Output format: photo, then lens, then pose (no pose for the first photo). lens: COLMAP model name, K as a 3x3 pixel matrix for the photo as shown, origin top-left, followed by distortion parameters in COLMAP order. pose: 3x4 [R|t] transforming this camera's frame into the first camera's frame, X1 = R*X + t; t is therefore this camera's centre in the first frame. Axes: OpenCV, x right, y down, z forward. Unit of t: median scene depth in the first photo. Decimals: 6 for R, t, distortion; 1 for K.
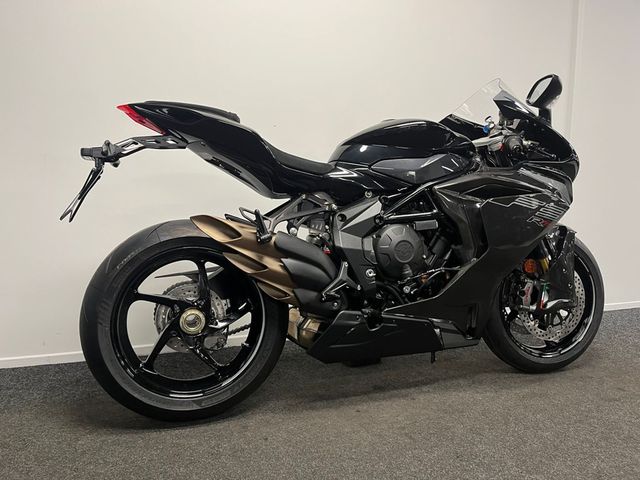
lens RADIAL K [[489.7, 0, 320.0], [0, 489.7, 240.0], [0, 0, 1]] dist [0.025622, -0.005260]
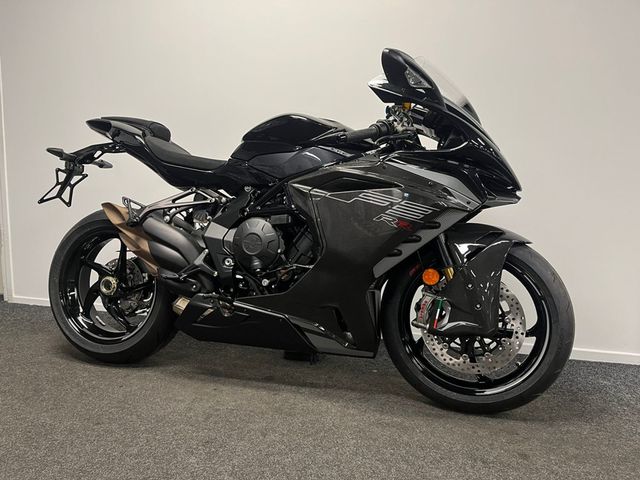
lens RADIAL K [[489.7, 0, 320.0], [0, 489.7, 240.0], [0, 0, 1]] dist [0.025622, -0.005260]
pose [[0.820624, 0.062155, -0.568079, 0.846289], [-0.073142, 0.997316, 0.003461, 0.001974], [0.566769, 0.038710, 0.822967, 0.231407]]
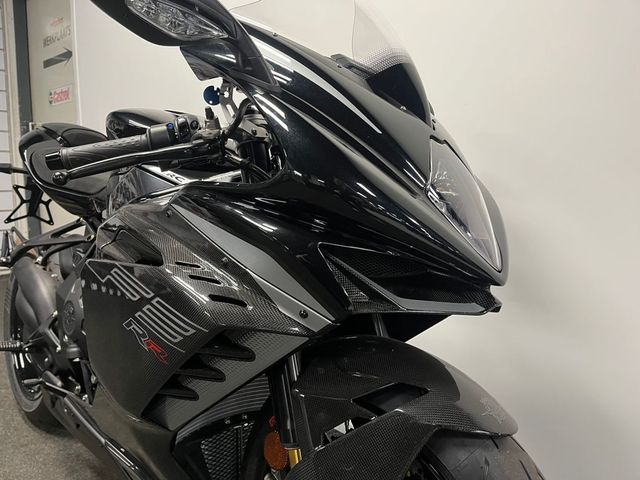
lens RADIAL K [[489.7, 0, 320.0], [0, 489.7, 240.0], [0, 0, 1]] dist [0.025622, -0.005260]
pose [[0.430509, 0.130502, -0.893102, 0.875022], [-0.109325, 0.989746, 0.091925, -0.175220], [0.895941, 0.058064, 0.440362, 0.984717]]
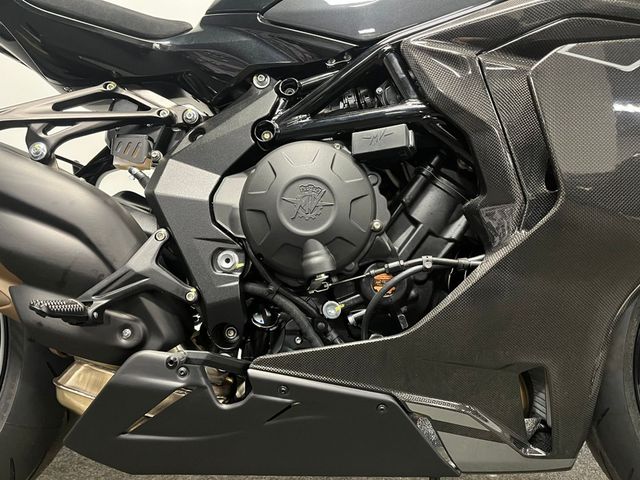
lens RADIAL K [[489.7, 0, 320.0], [0, 489.7, 240.0], [0, 0, 1]] dist [0.025622, -0.005260]
pose [[0.942553, 0.019059, -0.333512, 0.298939], [-0.040907, 0.997442, -0.058611, 0.069808], [0.331542, 0.068887, 0.940922, 0.634707]]
